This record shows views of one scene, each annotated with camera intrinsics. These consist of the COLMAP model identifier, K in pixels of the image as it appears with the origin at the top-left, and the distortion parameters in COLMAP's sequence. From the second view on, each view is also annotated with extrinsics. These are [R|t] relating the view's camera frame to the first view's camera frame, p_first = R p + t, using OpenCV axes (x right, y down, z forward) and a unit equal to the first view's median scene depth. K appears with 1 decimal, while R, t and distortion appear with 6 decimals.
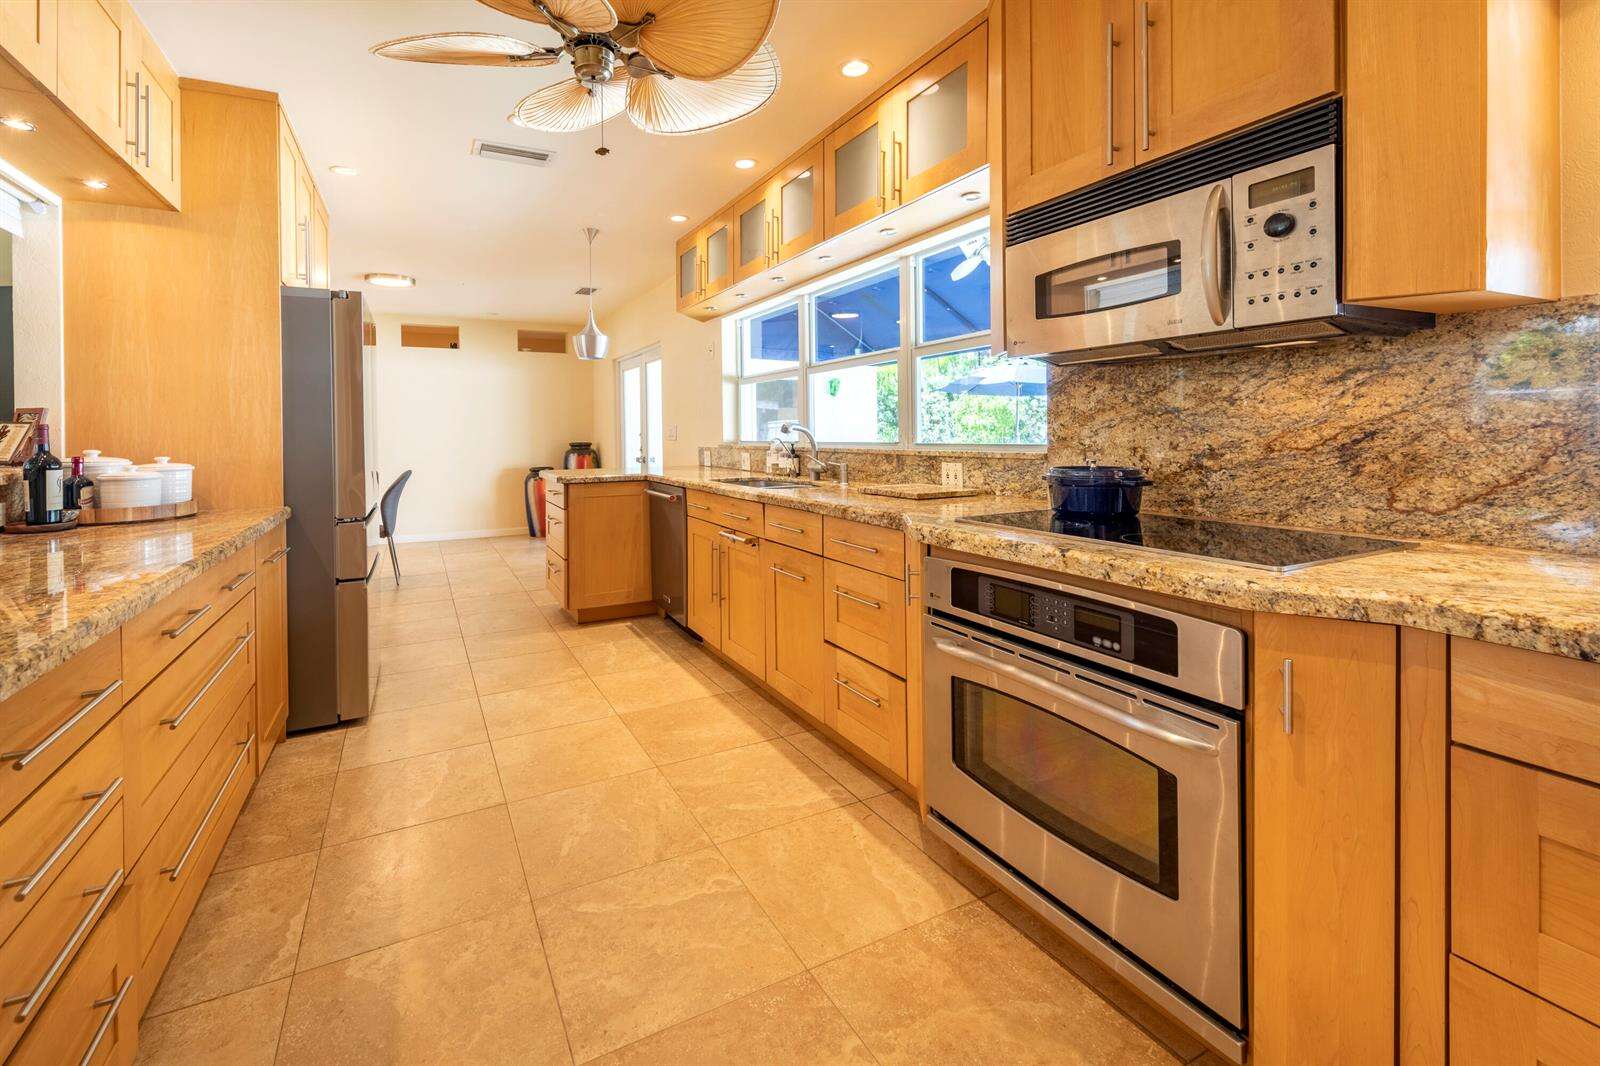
lens RADIAL K [[658.4, 0, 741.2], [0, 658.4, 447.2], [0, 0, 1]] dist [0.010595, -0.000770]
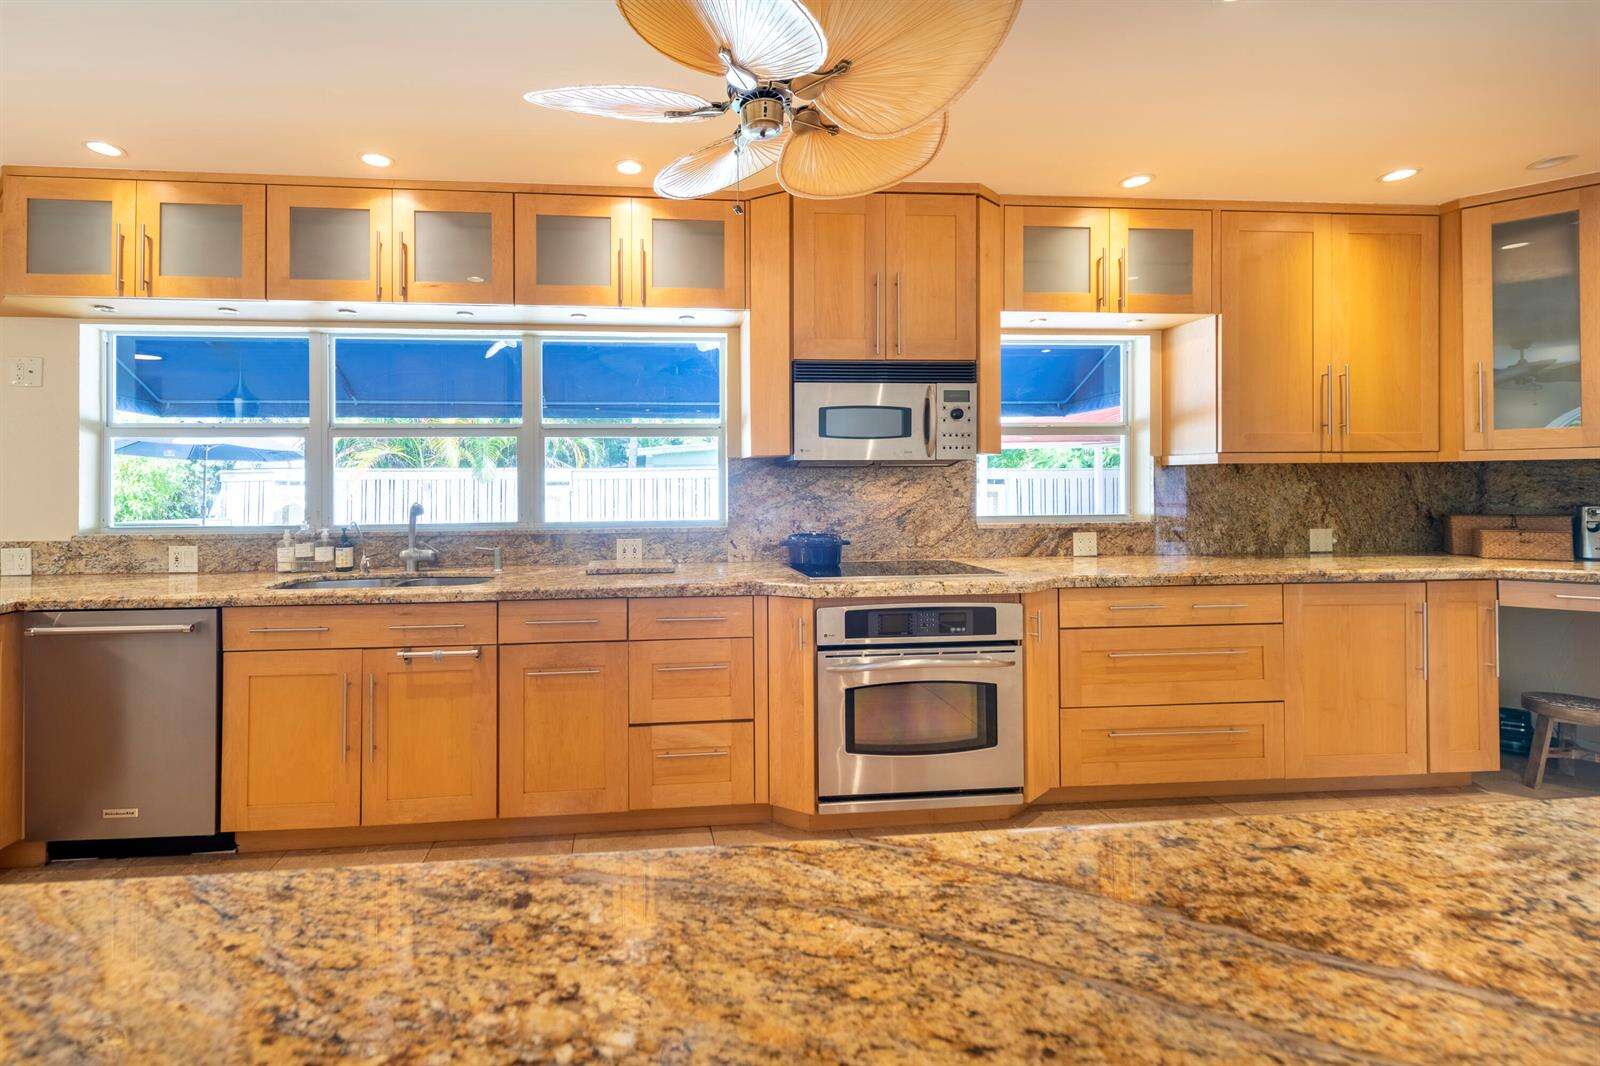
lens RADIAL K [[658.4, 0, 719.2], [0, 658.4, 491.6], [0, 0, 1]] dist [0.010595, -0.000770]
pose [[0.361210, 0.006743, 0.932460, -0.836363], [0.024758, 0.999552, -0.016819, -0.042479], [-0.932156, 0.029161, 0.360881, 0.565535]]
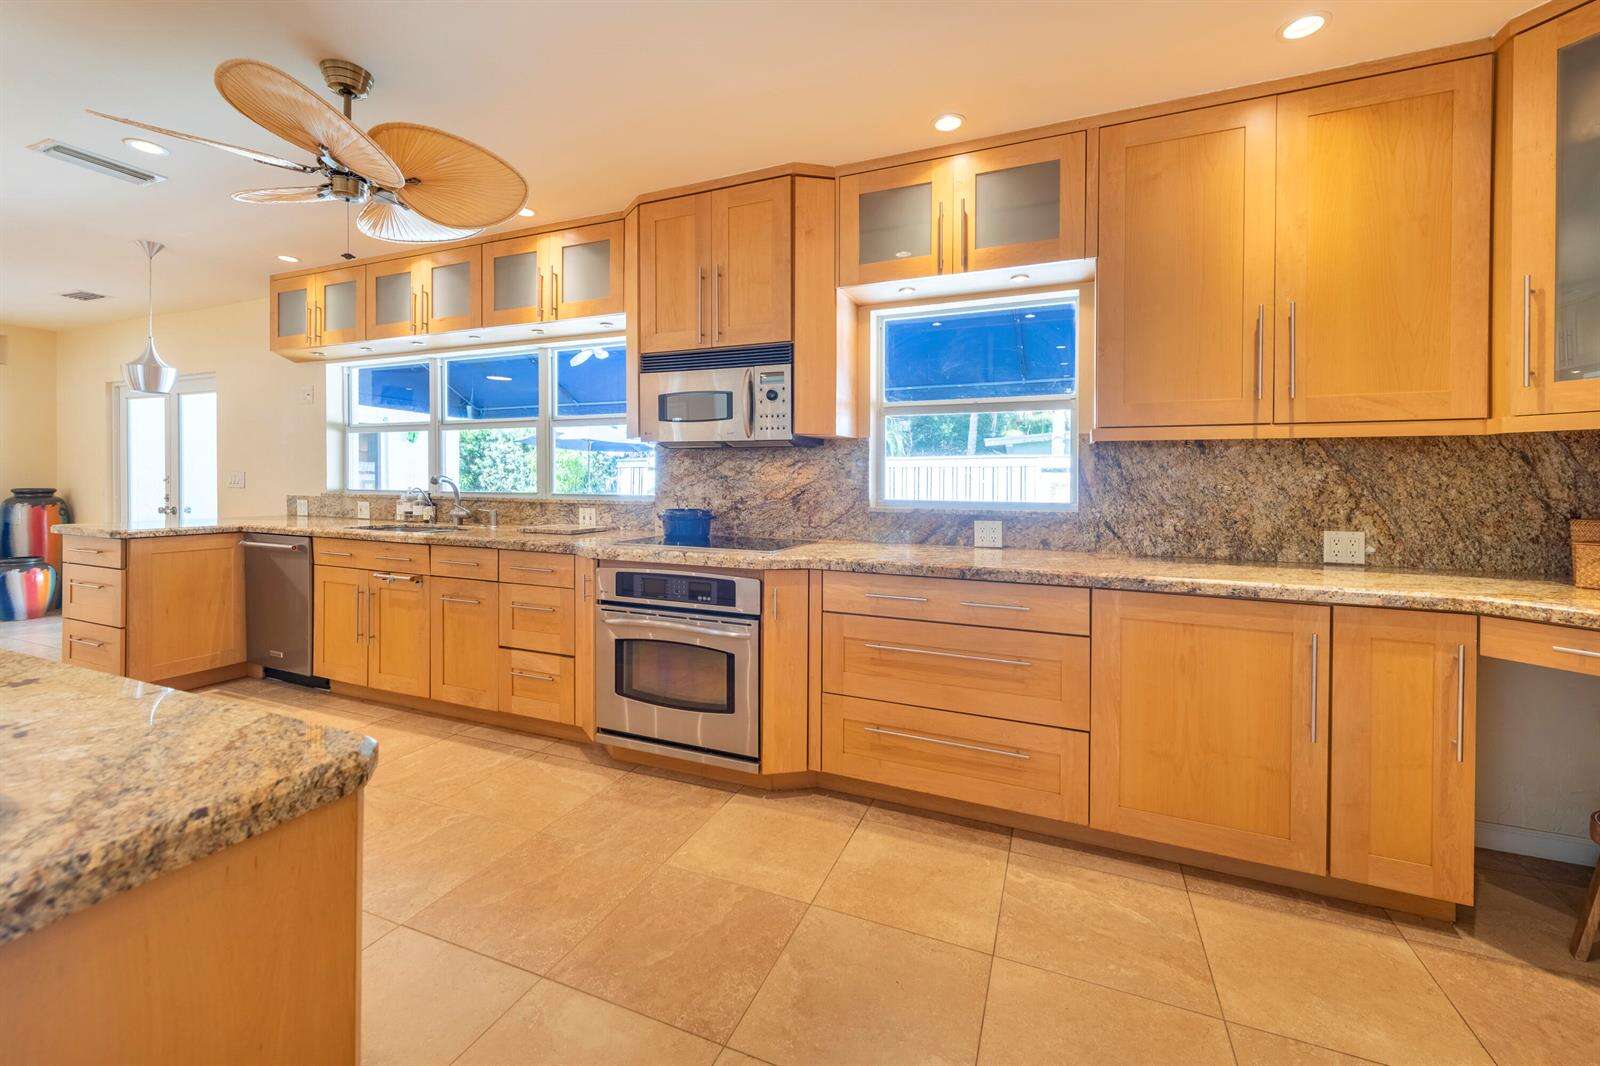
lens RADIAL K [[658.4, 0, 777.4], [0, 658.4, 490.3], [0, 0, 1]] dist [0.010595, -0.000770]
pose [[0.761229, 0.007100, 0.648444, -0.331765], [-0.002740, 0.999966, -0.007733, -0.005515], [-0.648477, 0.004110, 0.761223, -0.378214]]
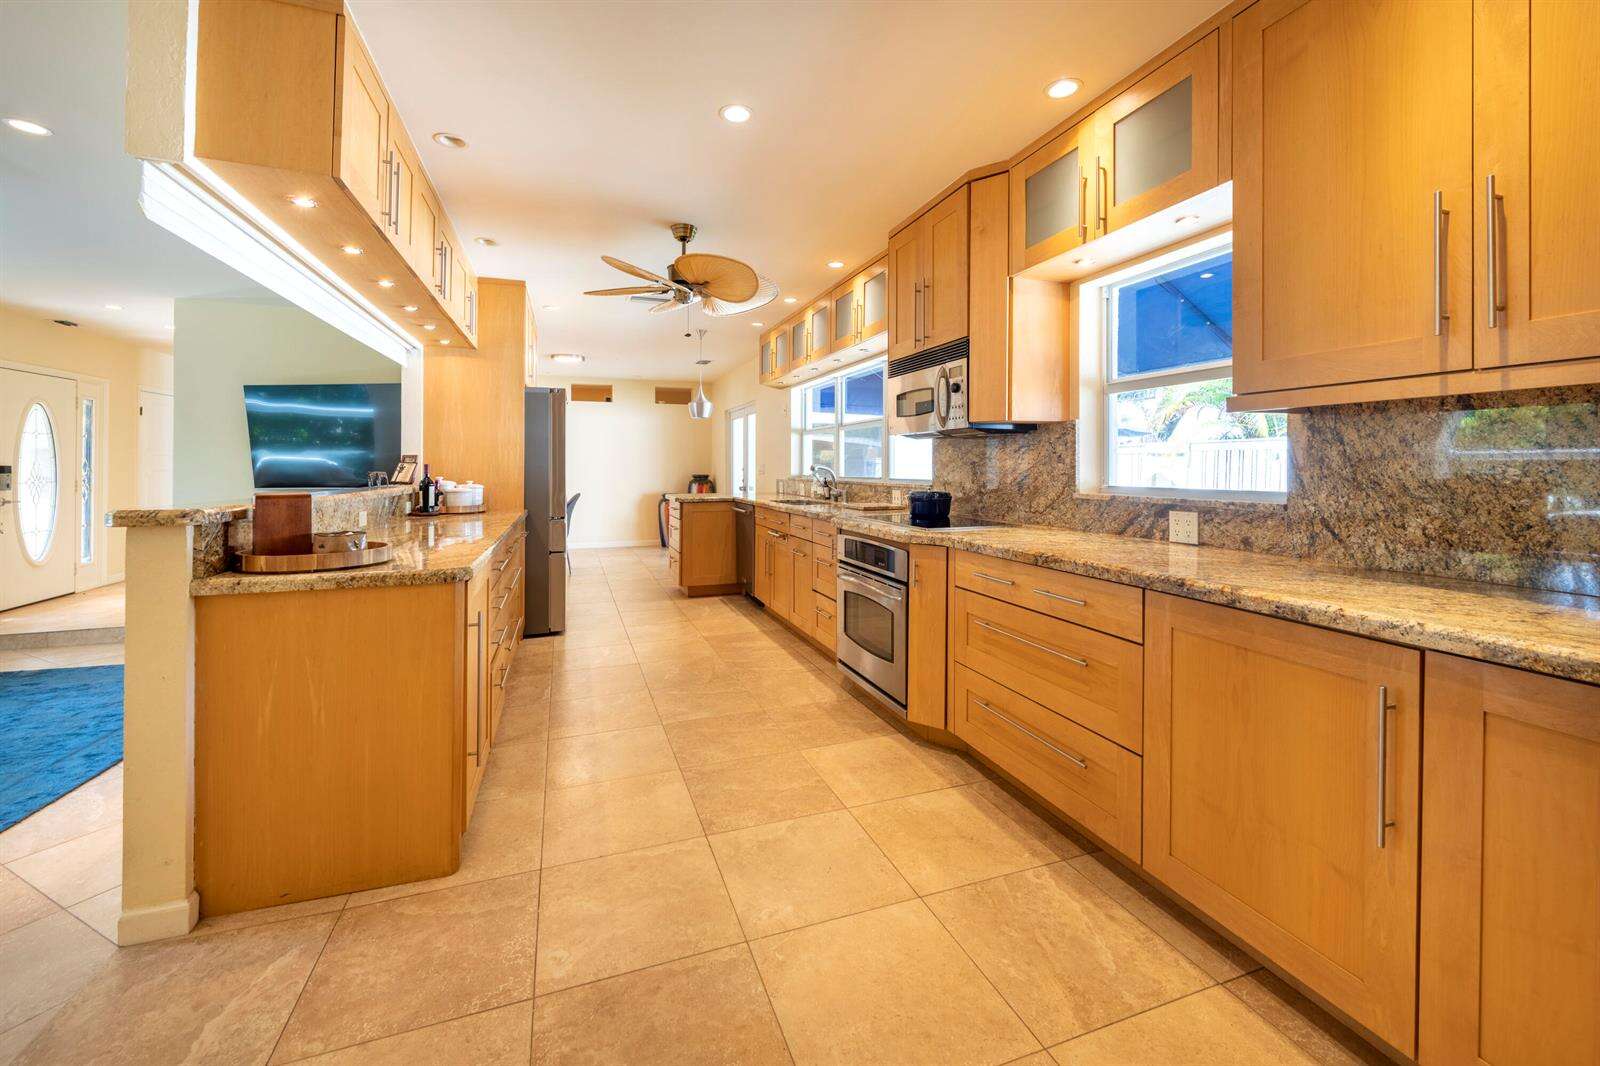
lens RADIAL K [[658.4, 0, 777.2], [0, 658.4, 471.0], [0, 0, 1]] dist [0.010595, -0.000770]
pose [[0.988708, 0.011092, -0.149443, 0.320640], [-0.012997, 0.999846, -0.011776, -0.002124], [0.149290, 0.013585, 0.988700, -0.834857]]
